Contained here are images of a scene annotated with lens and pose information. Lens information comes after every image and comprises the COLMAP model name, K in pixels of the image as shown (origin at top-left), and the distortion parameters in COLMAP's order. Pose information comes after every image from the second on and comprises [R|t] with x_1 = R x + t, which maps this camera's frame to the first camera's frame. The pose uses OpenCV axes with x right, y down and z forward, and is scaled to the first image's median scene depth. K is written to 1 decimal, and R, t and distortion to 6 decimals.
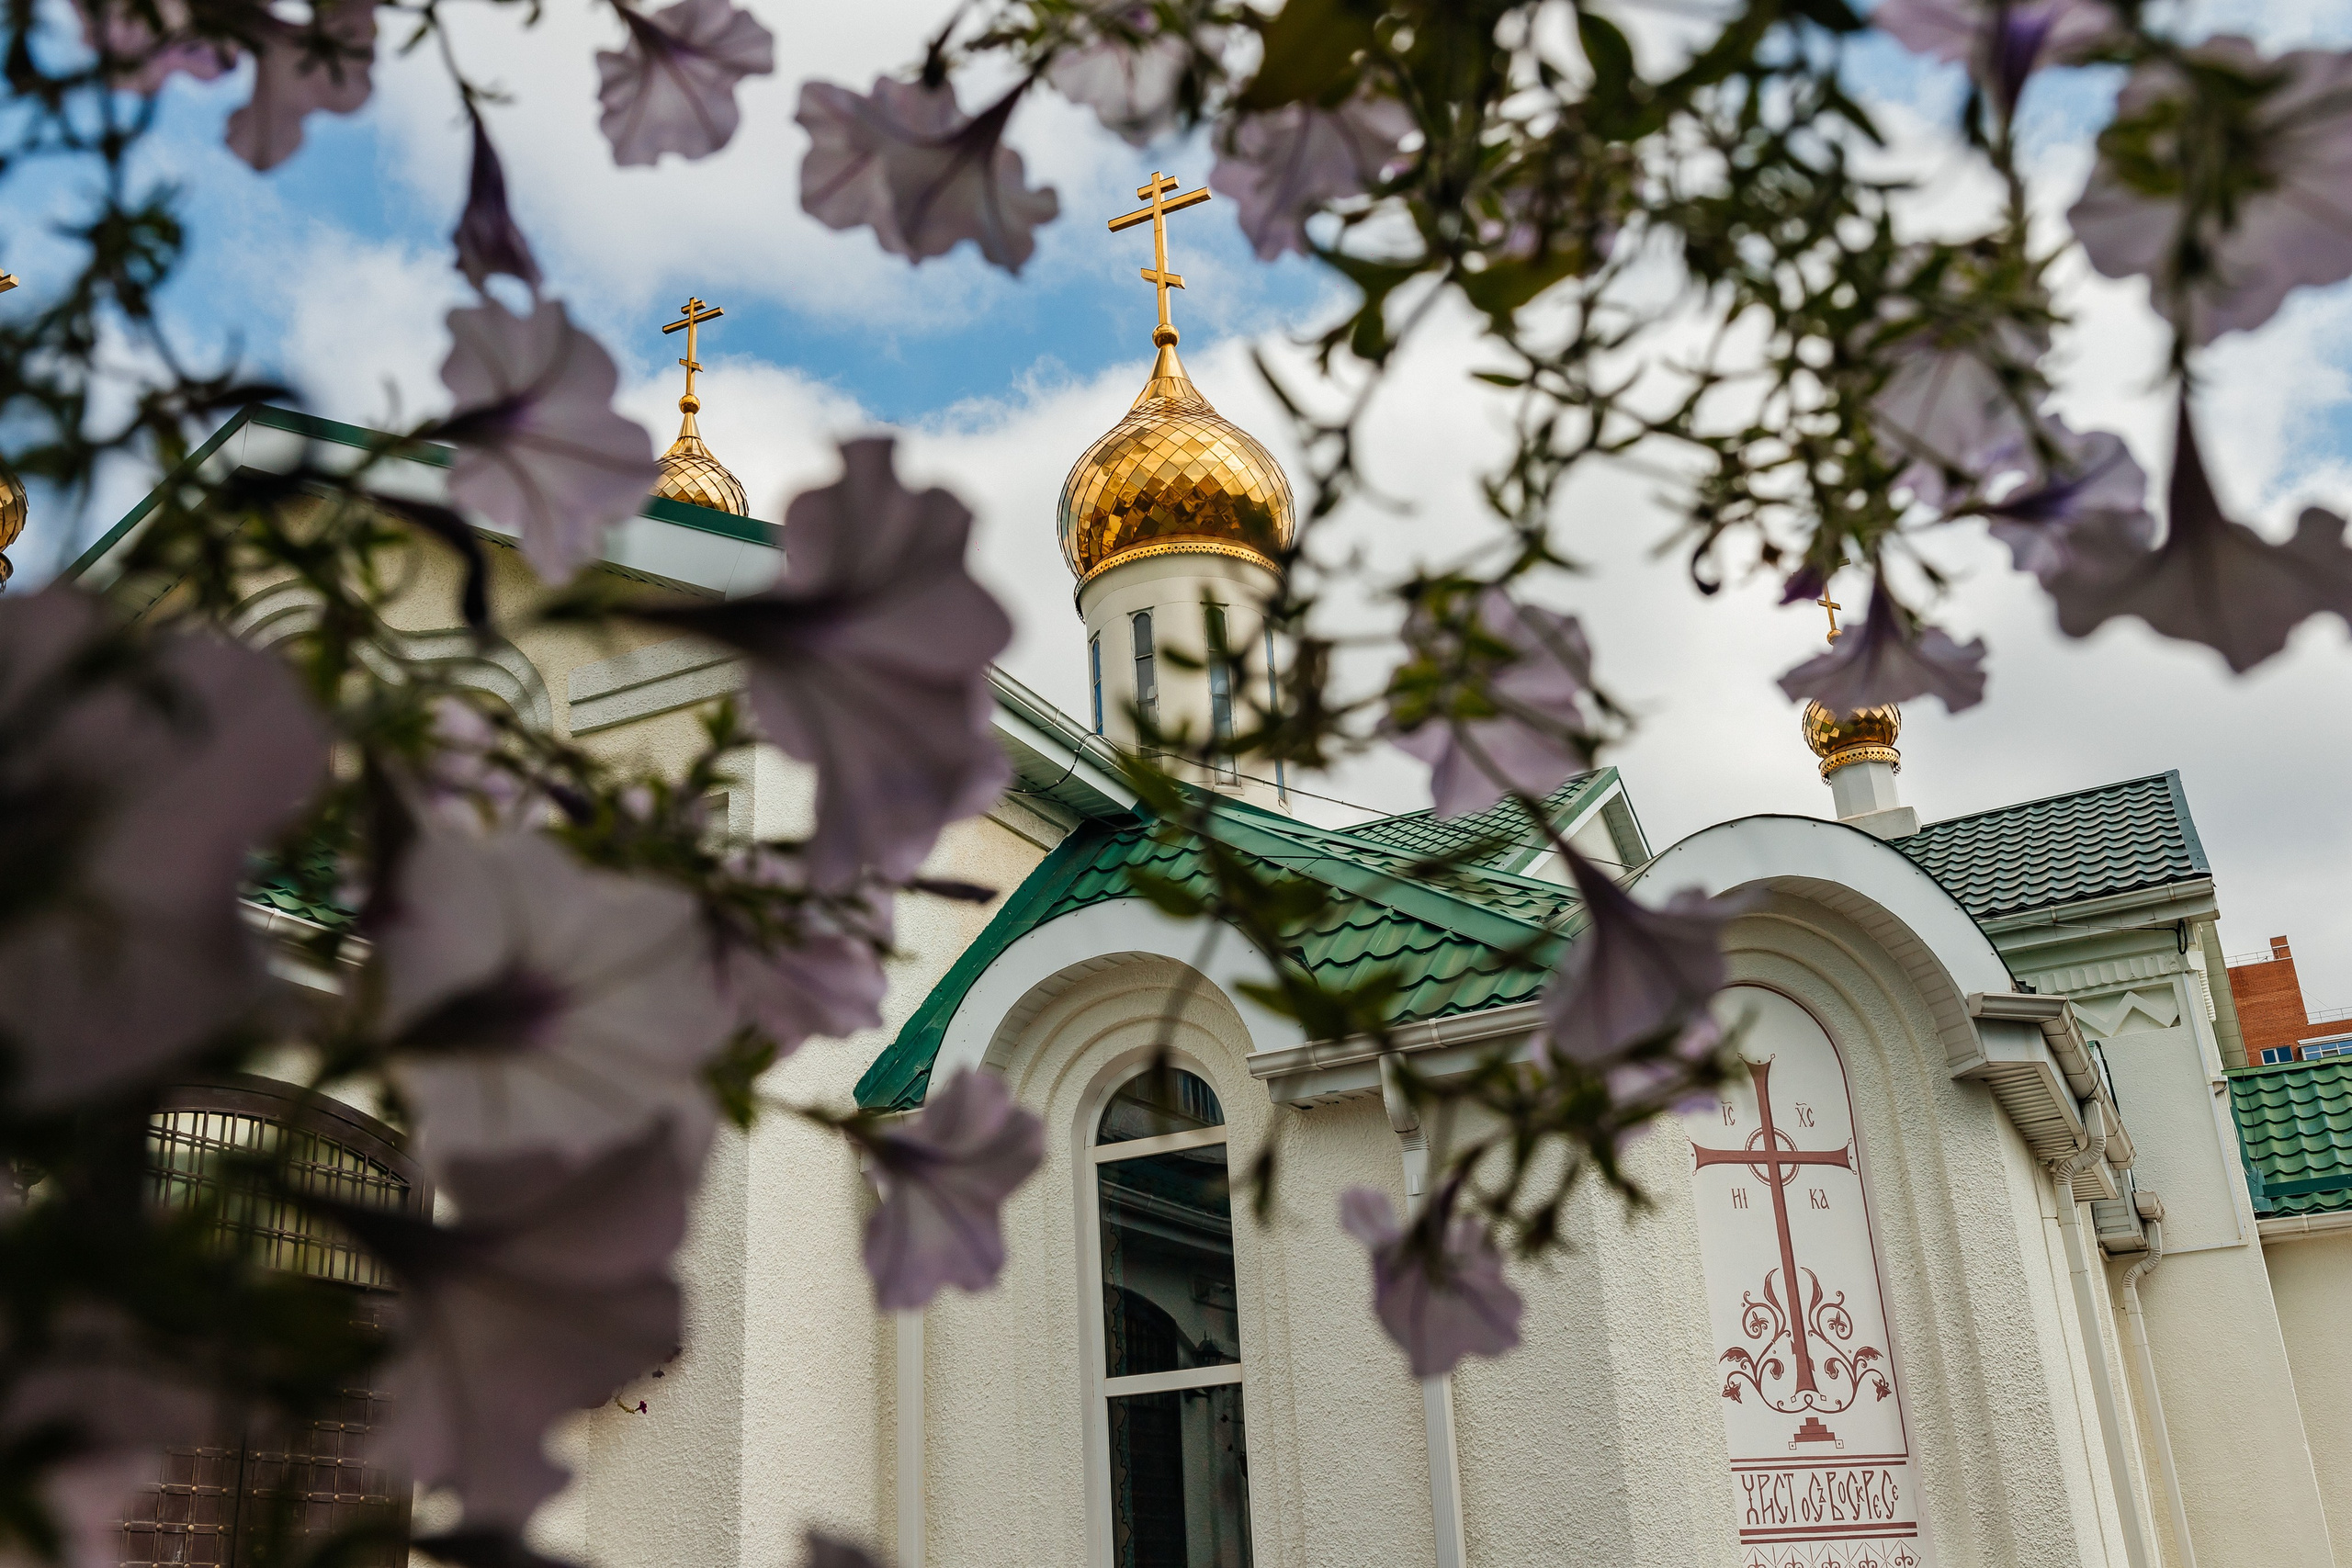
lens RADIAL K [[2200.0, 0, 1170.2], [0, 2200.0, 798.8], [0, 0, 1]] dist [0.010192, 0.000000]
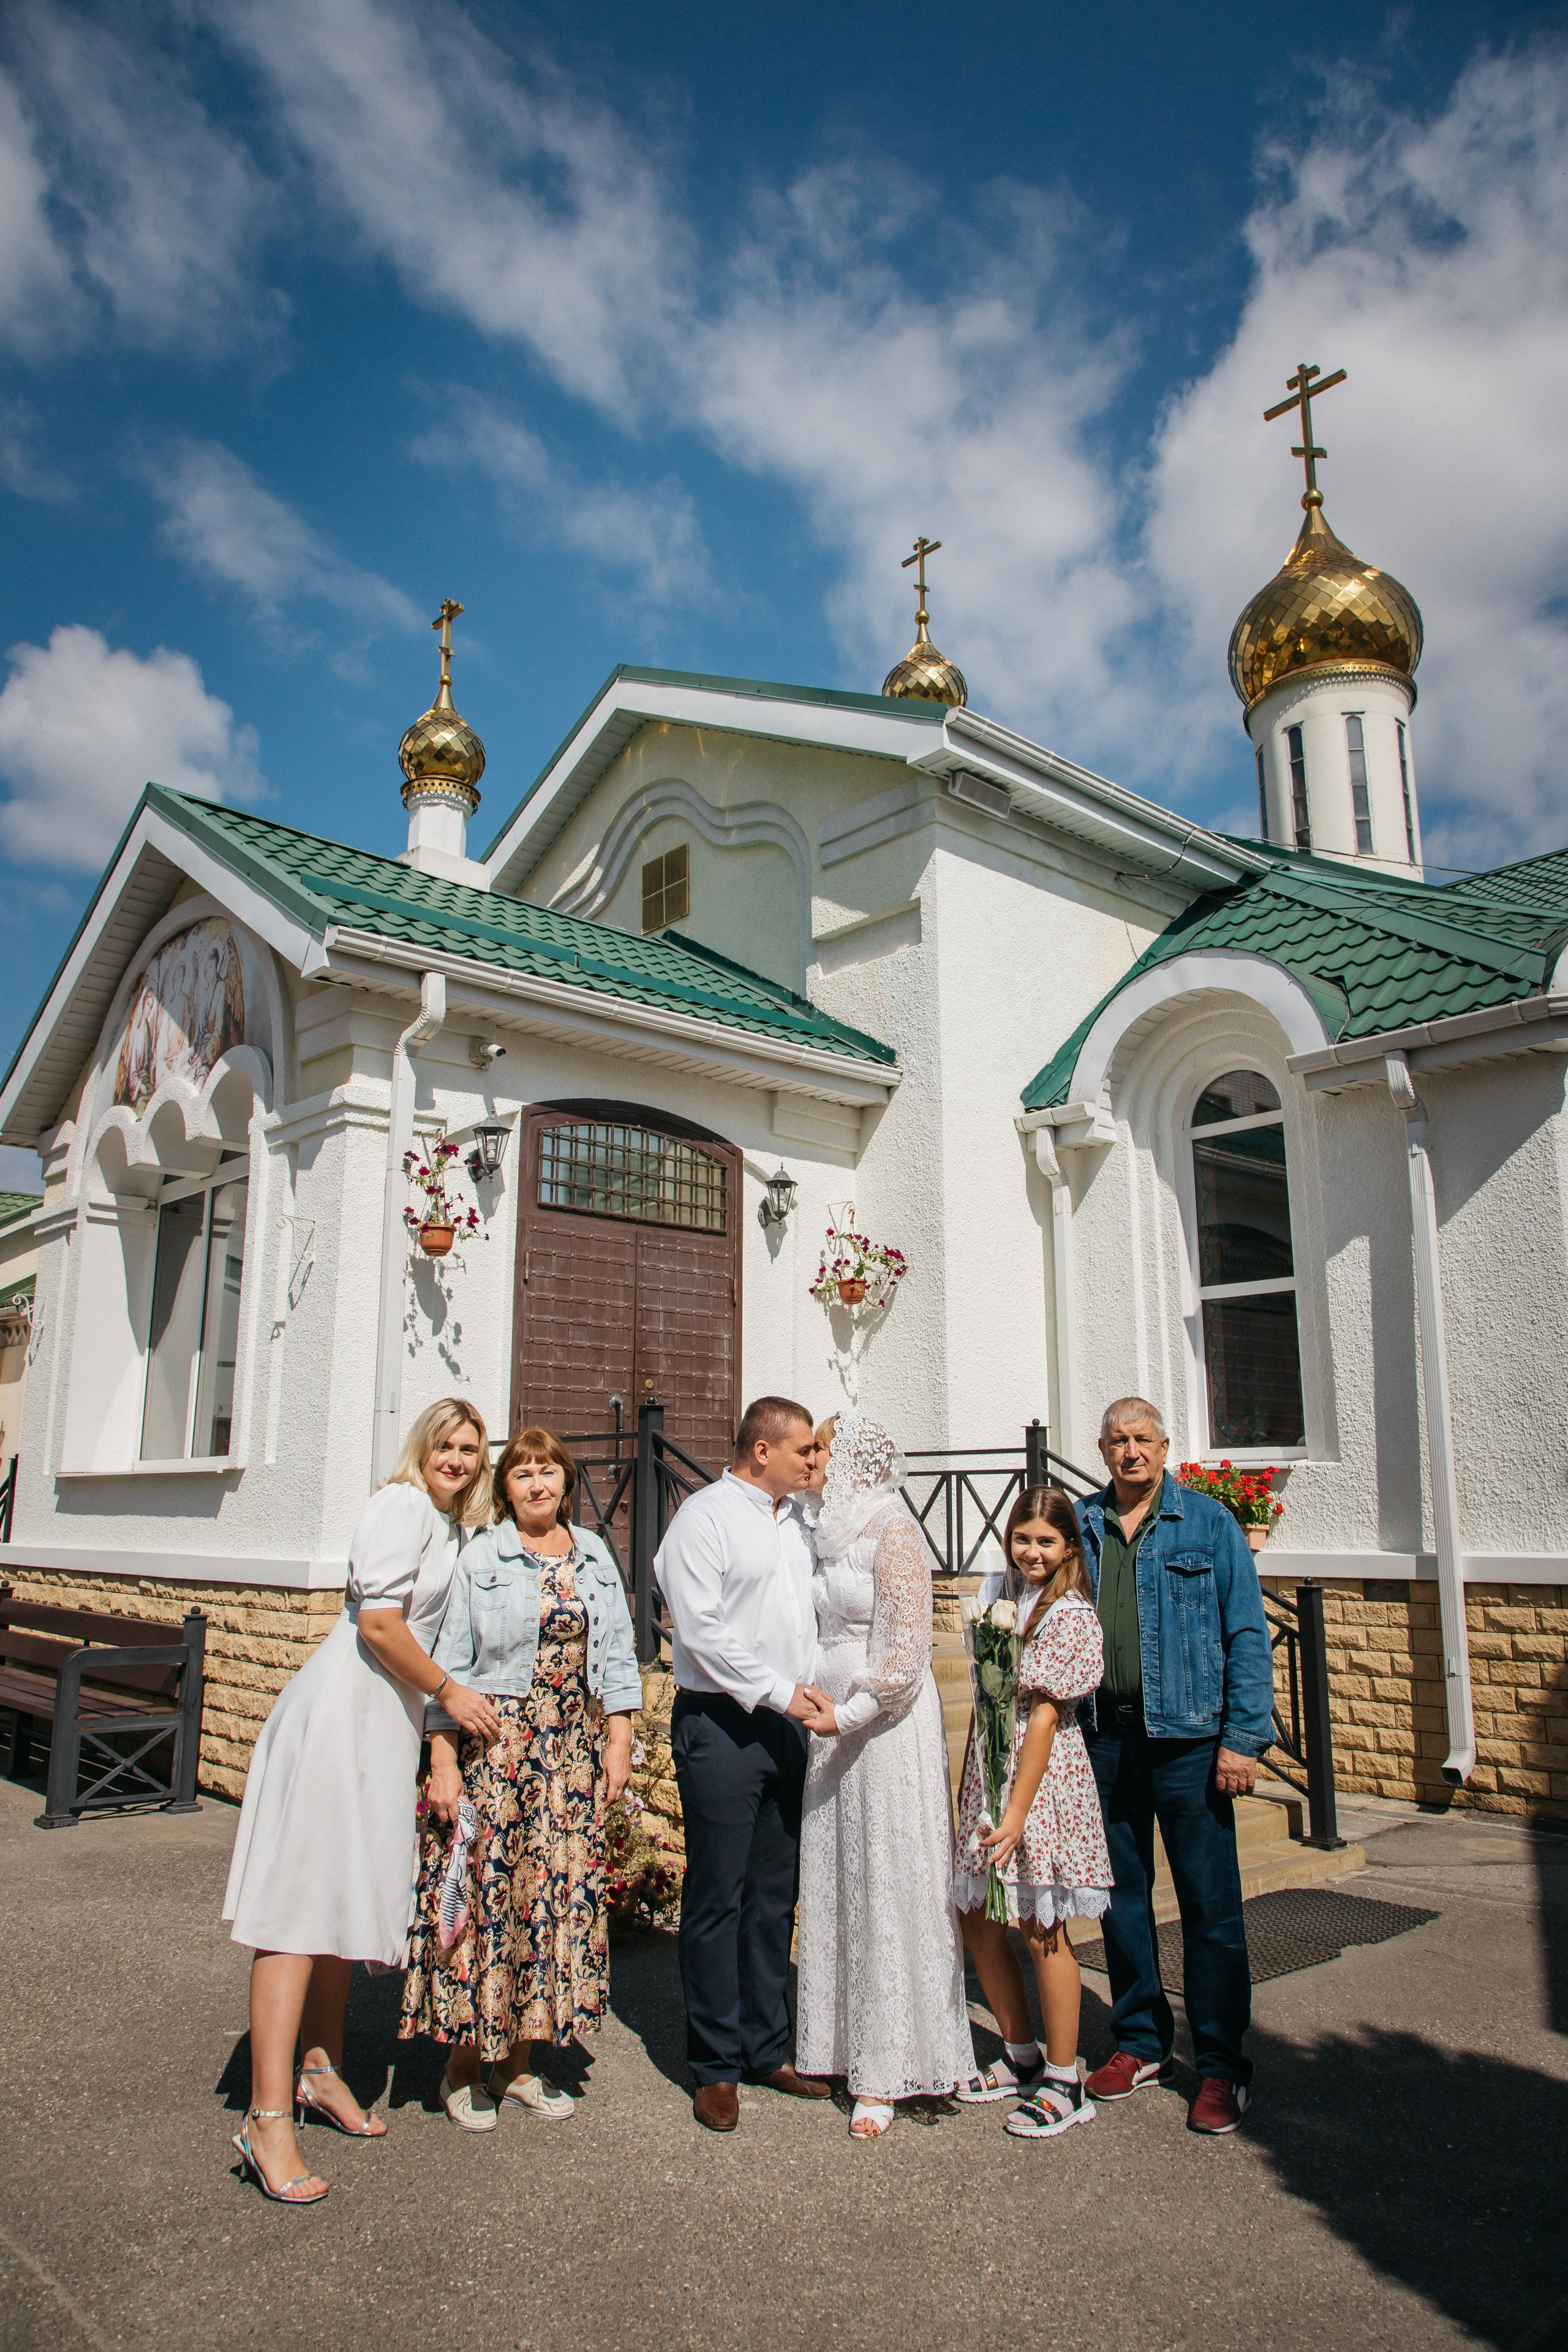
lens RADIAL K [[1574.4, 0, 775.8], [0, 1574.4, 1170.9], [0, 0, 1]] dist [-0.013480, -0.013682]
pose [[0.927329, -0.024390, -0.373450, 0.101932], [0.088659, 0.983786, 0.155902, 0.005066], [0.363593, -0.177683, 0.914456, -0.021691]]
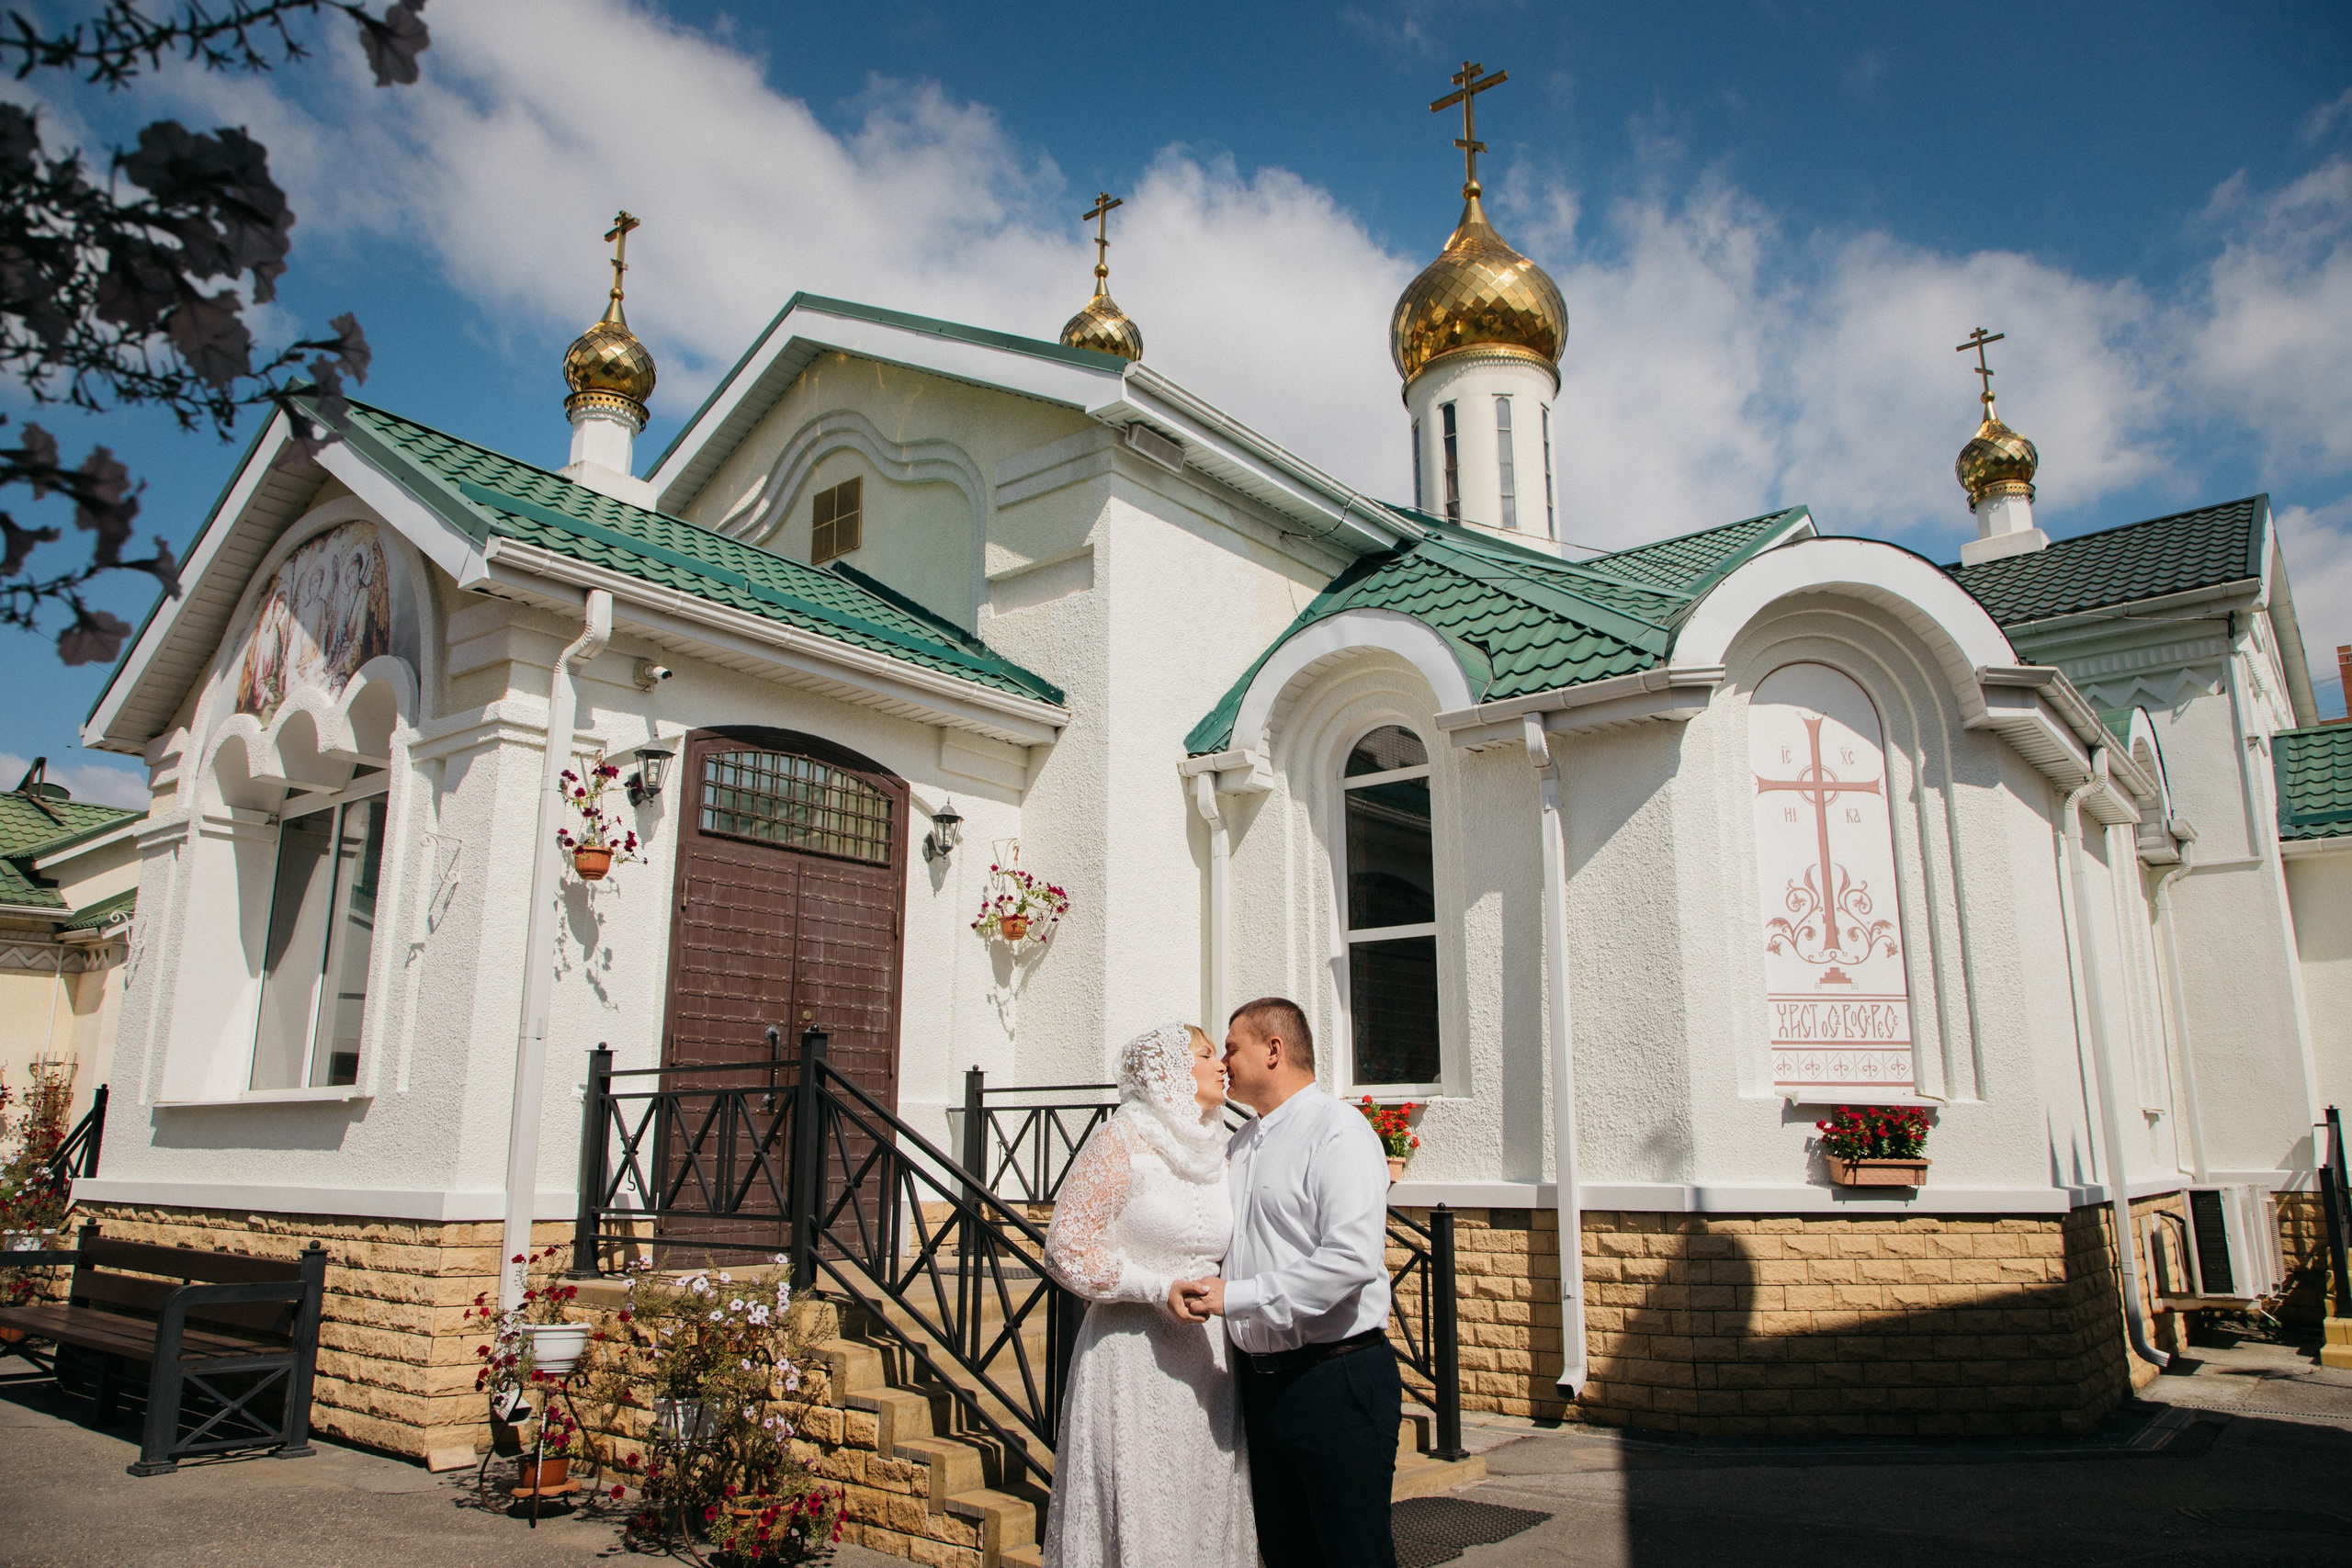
lens RADIAL K [[1574.3, 0, 1178.1], [0, 1574.3, 794.6], [0, 0, 1]] dist [-0.013480, -0.013682]
pose [[0.974829, 0.004300, -0.222912, 0.099697], [0.030310, 0.987976, 0.151607, 0.005877], [0.220883, -0.154547, 0.962977, -0.042634]]
